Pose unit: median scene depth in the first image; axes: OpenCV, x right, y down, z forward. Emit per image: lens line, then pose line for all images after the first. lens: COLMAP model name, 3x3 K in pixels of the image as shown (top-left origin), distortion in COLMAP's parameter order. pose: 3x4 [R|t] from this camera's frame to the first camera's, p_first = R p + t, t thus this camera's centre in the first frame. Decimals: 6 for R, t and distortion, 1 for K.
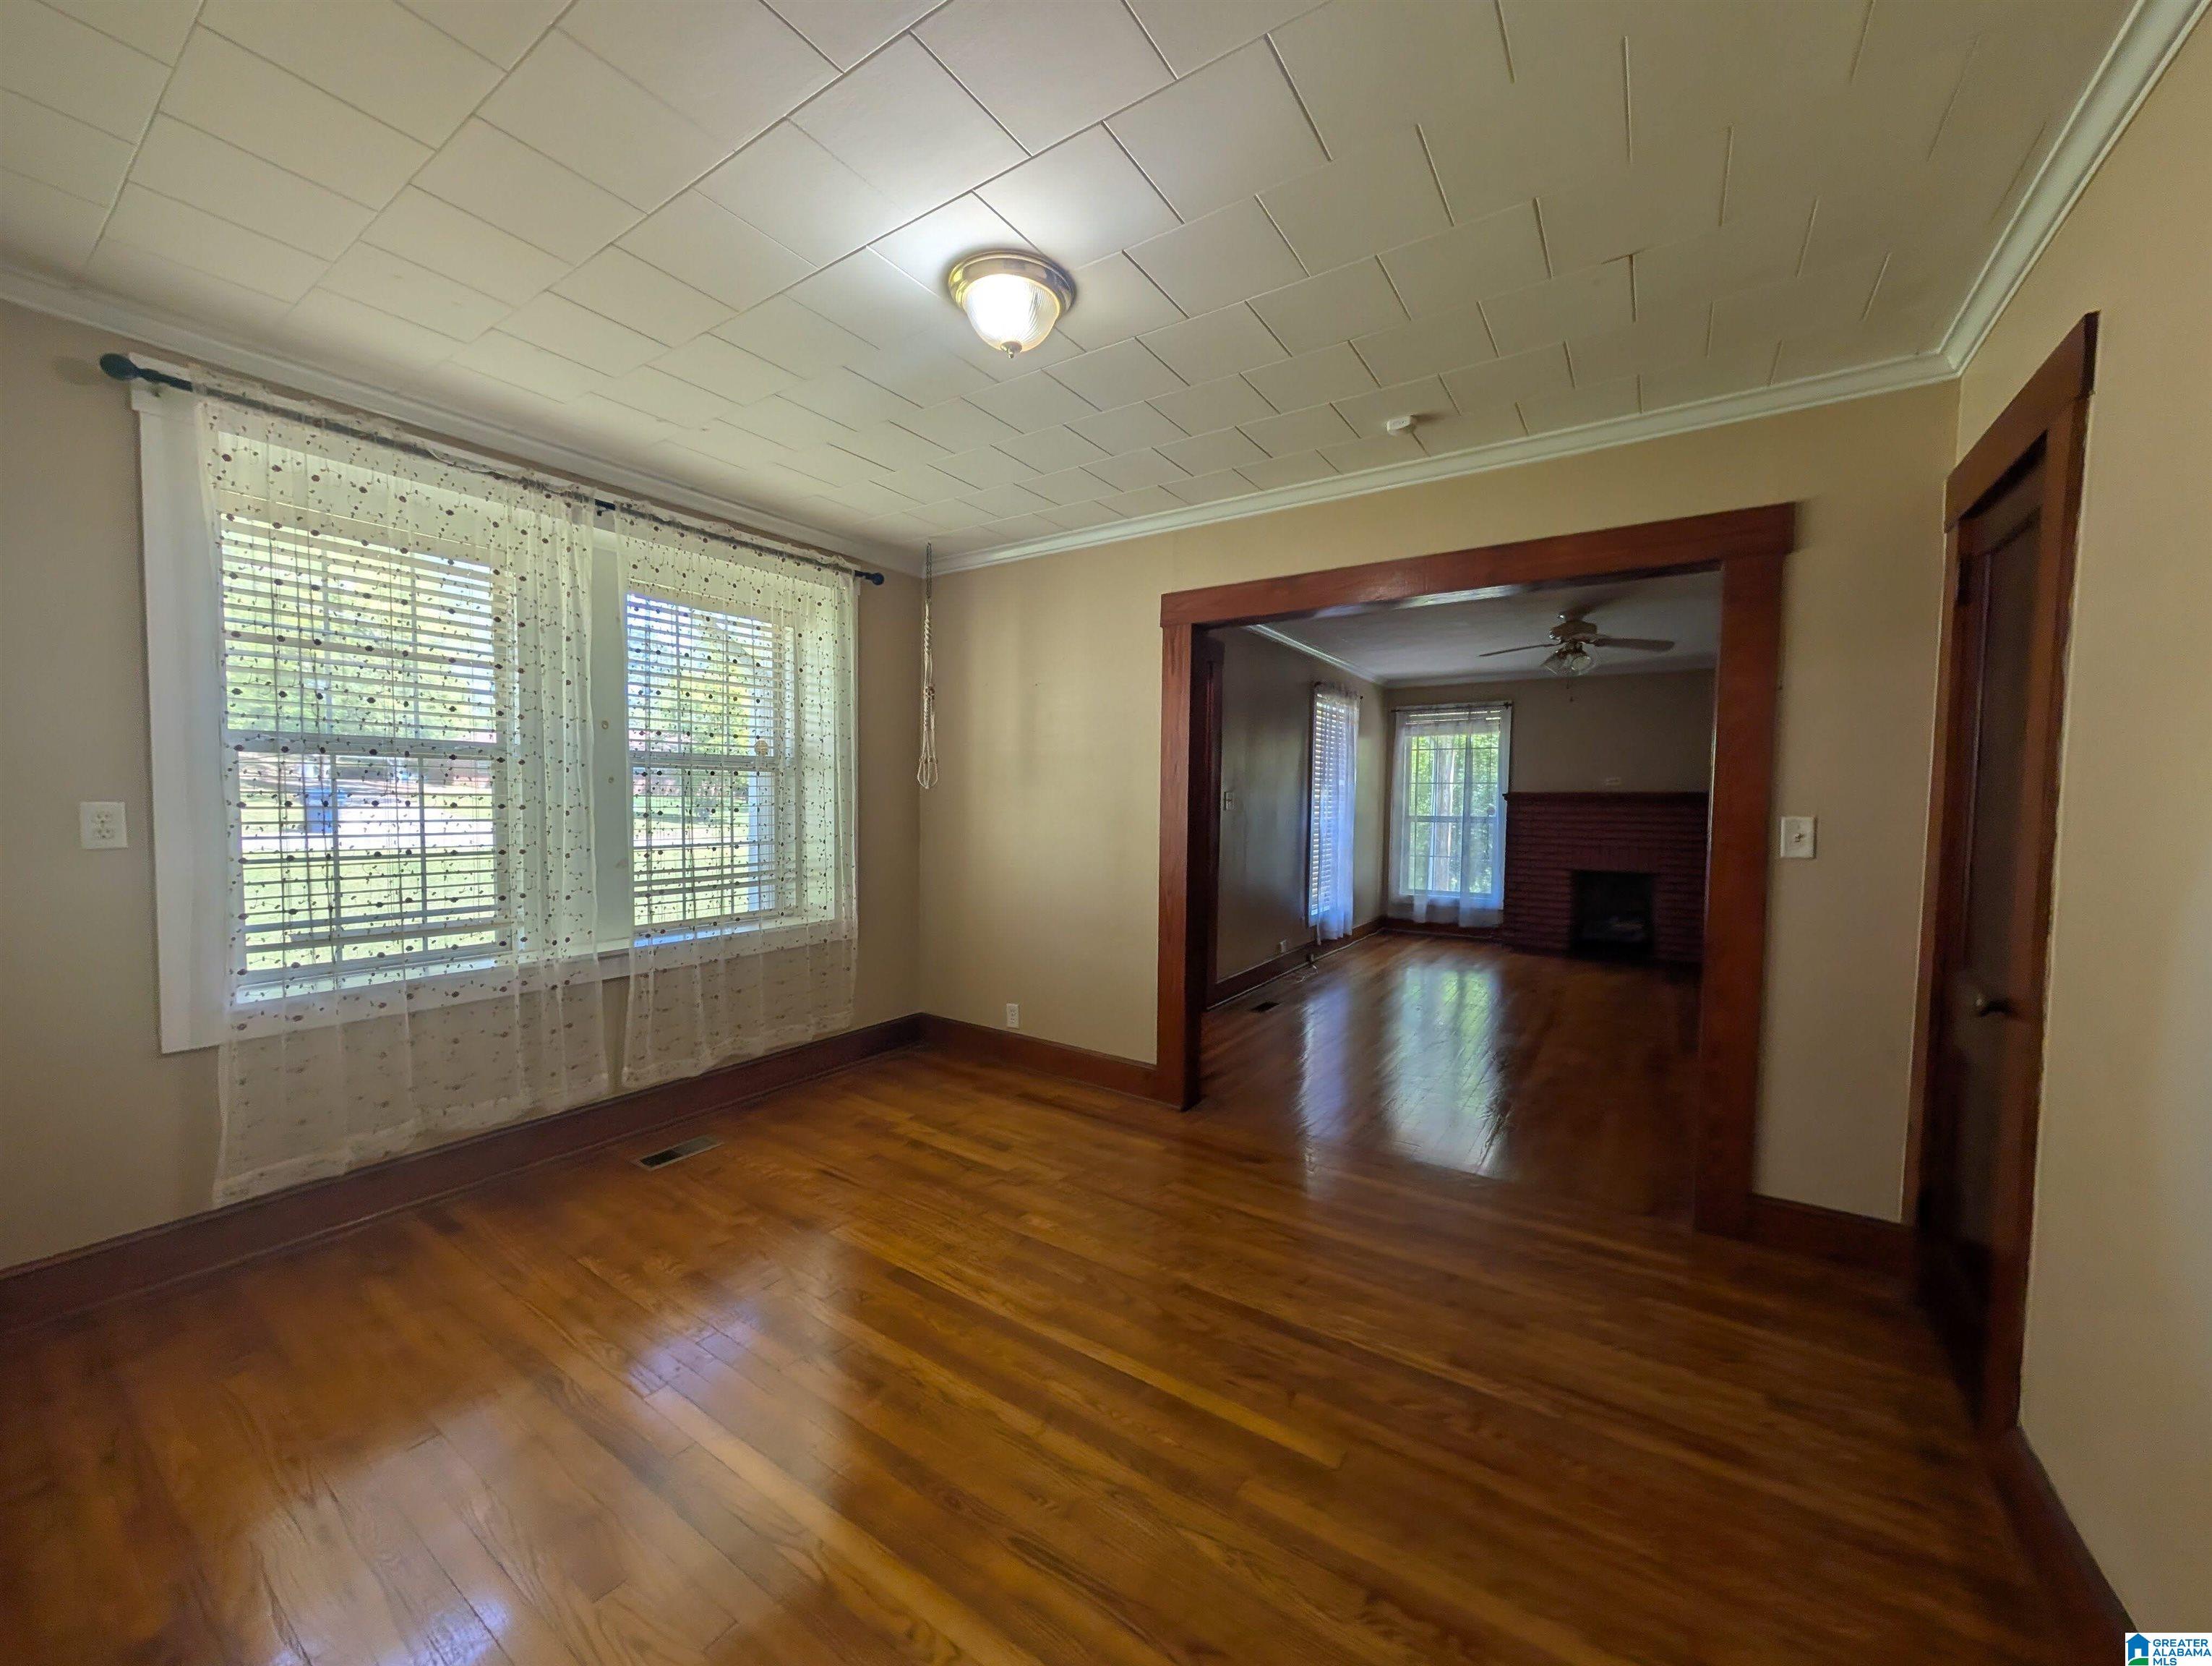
lens RADIAL K [[831.8, 0, 1104.0], [0, 831.8, 842.0], [0, 0, 1]] dist [0.014700, 0.000055]
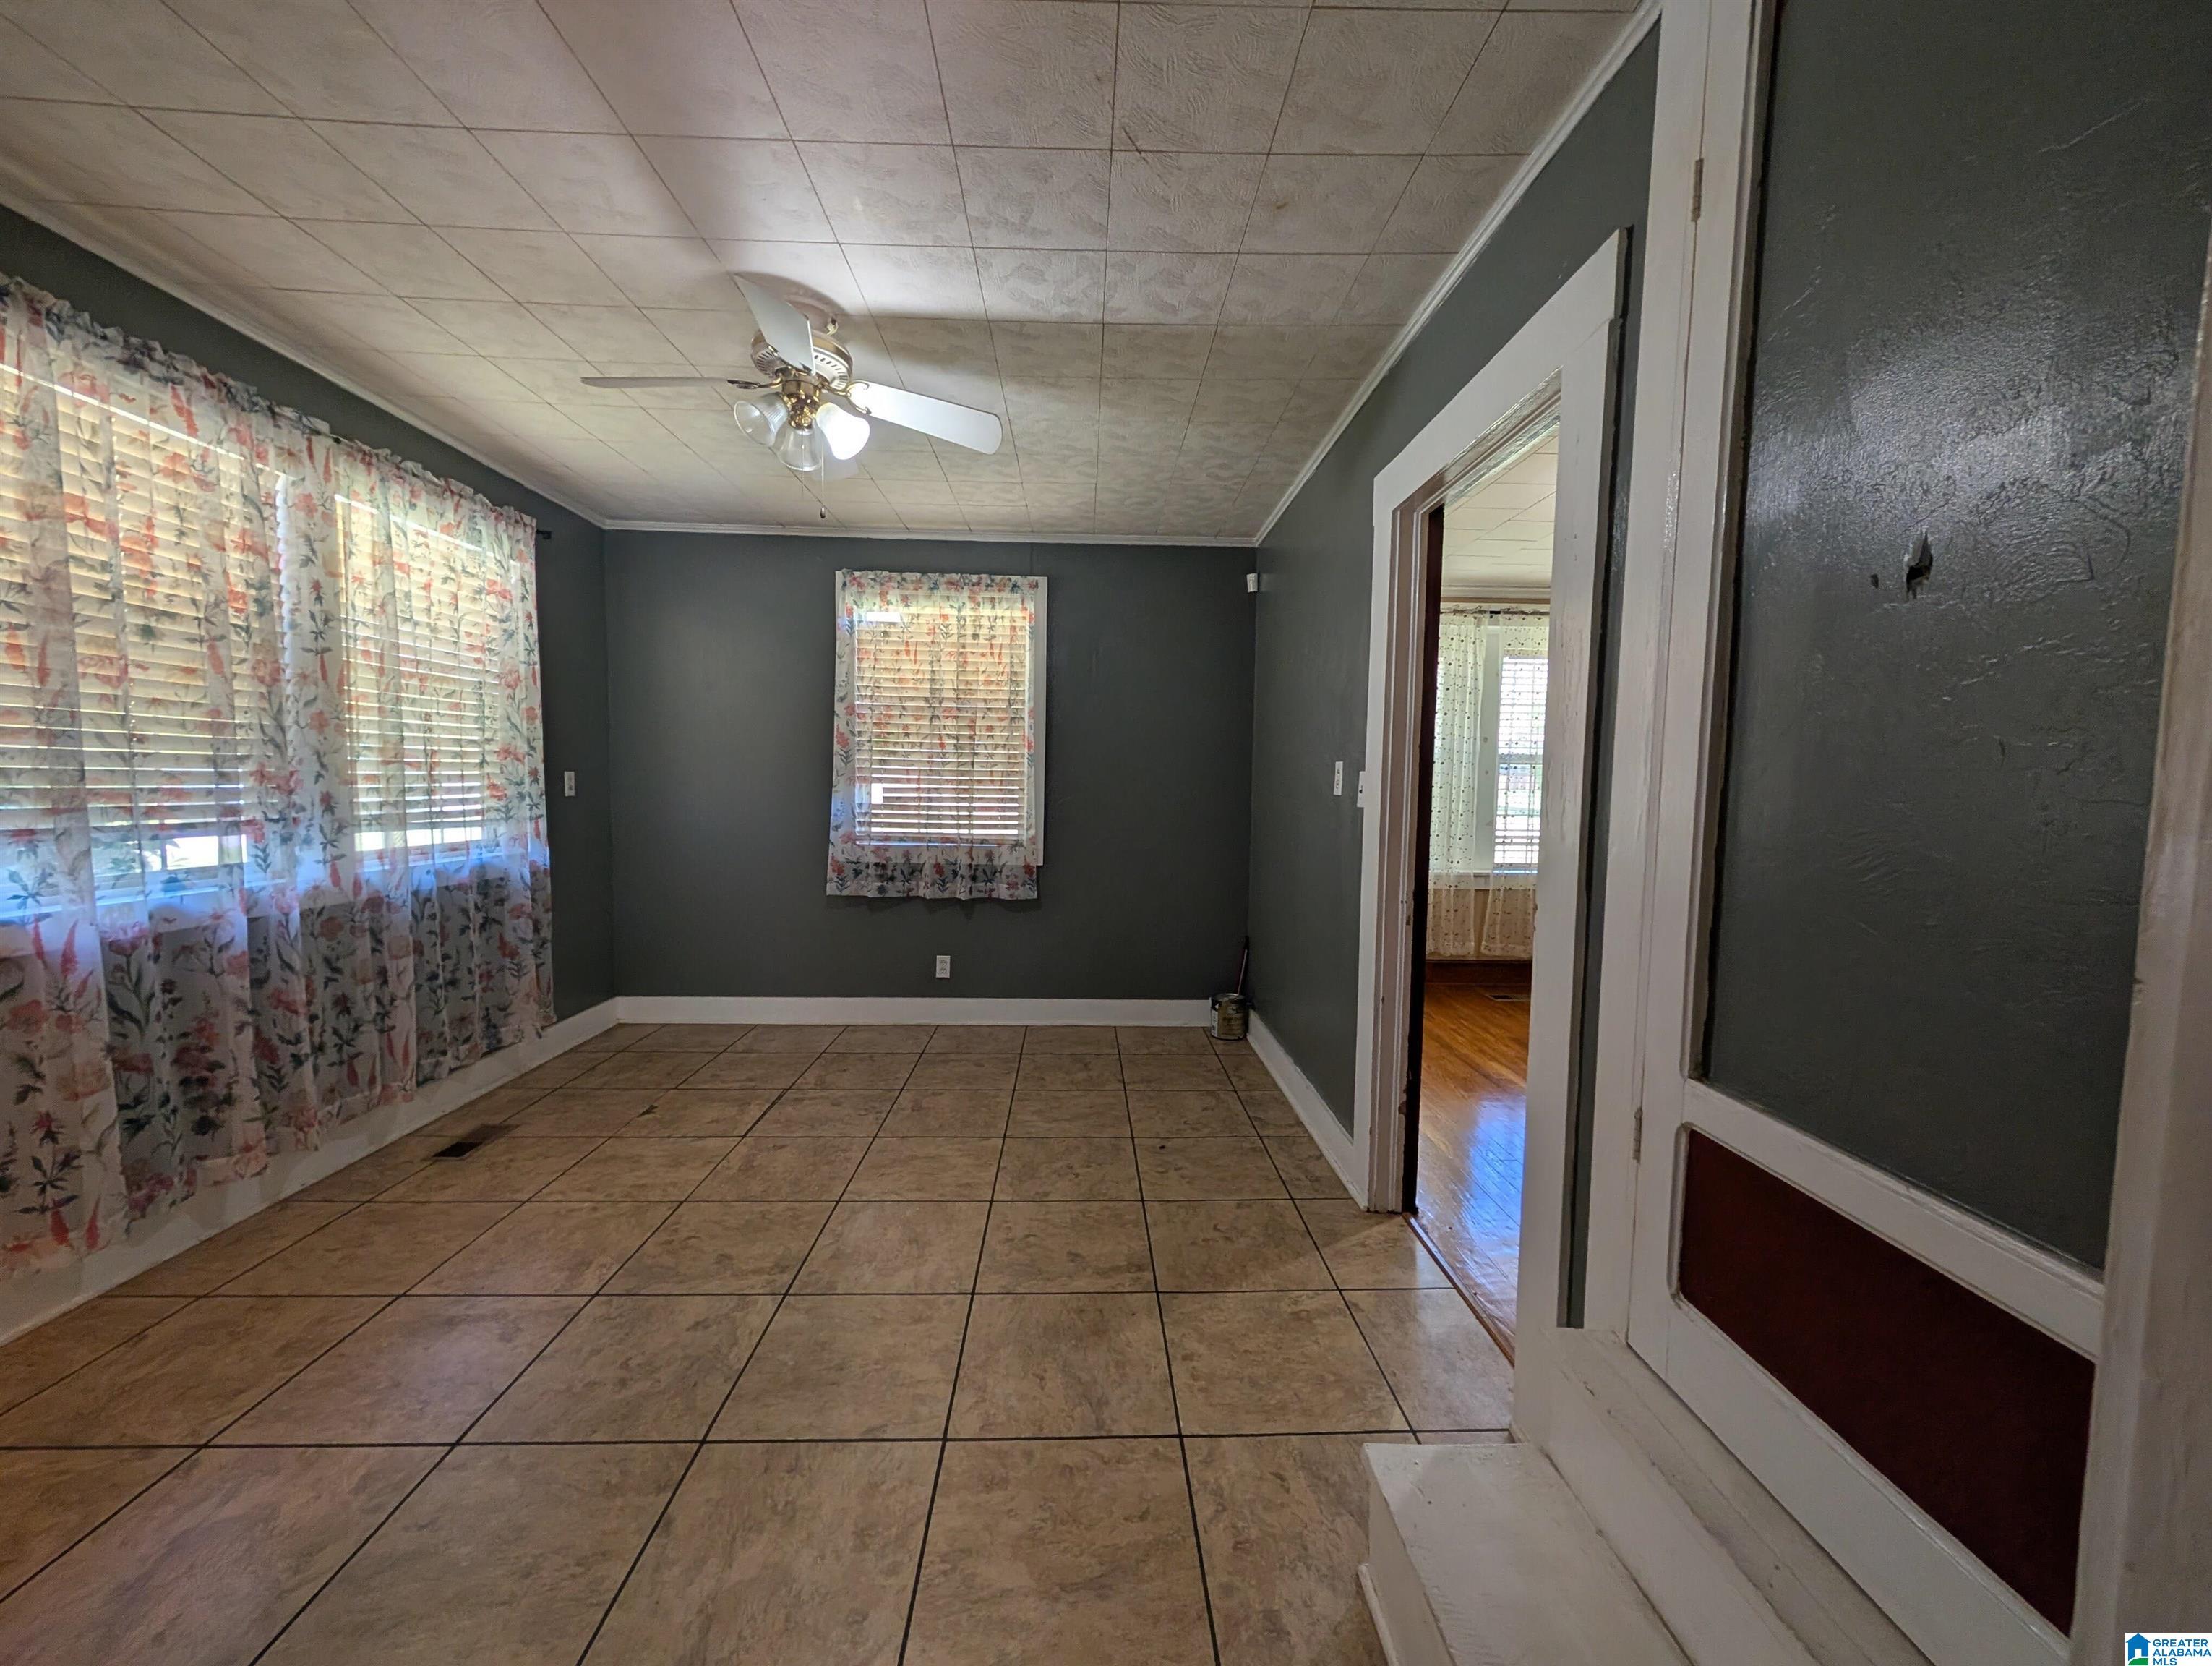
lens RADIAL K [[831.8, 0, 1102.8], [0, 831.8, 833.5], [0, 0, 1]] dist [0.014700, 0.000055]
pose [[0.579368, 0.055202, -0.813195, 0.341029], [-0.048476, 0.998271, 0.033228, 0.032106], [0.813623, 0.020169, 0.581042, -0.612839]]
